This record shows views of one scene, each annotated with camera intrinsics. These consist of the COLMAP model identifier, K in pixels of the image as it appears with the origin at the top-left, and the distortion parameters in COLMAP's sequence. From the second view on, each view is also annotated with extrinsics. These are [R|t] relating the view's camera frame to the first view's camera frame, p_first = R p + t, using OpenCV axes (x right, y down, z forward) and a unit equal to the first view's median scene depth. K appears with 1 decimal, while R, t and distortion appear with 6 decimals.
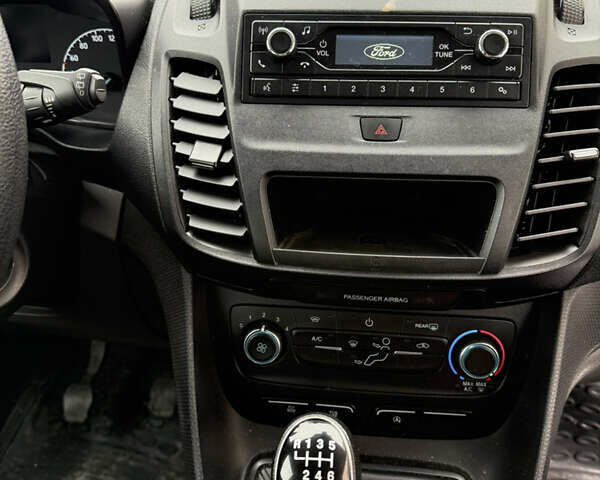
lens RADIAL K [[550.9, 0, 300.0], [0, 550.9, 240.0], [0, 0, 1]] dist [0.007875, -0.076284]
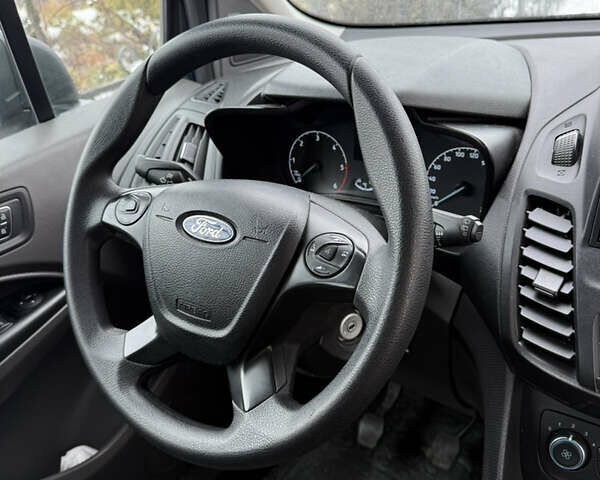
lens RADIAL K [[550.9, 0, 300.0], [0, 550.9, 240.0], [0, 0, 1]] dist [0.007875, -0.076284]
pose [[0.863904, 0.156846, -0.478611, -0.076440], [-0.185903, 0.982474, -0.013591, -0.124917], [0.468091, 0.100716, 0.877922, -0.298628]]
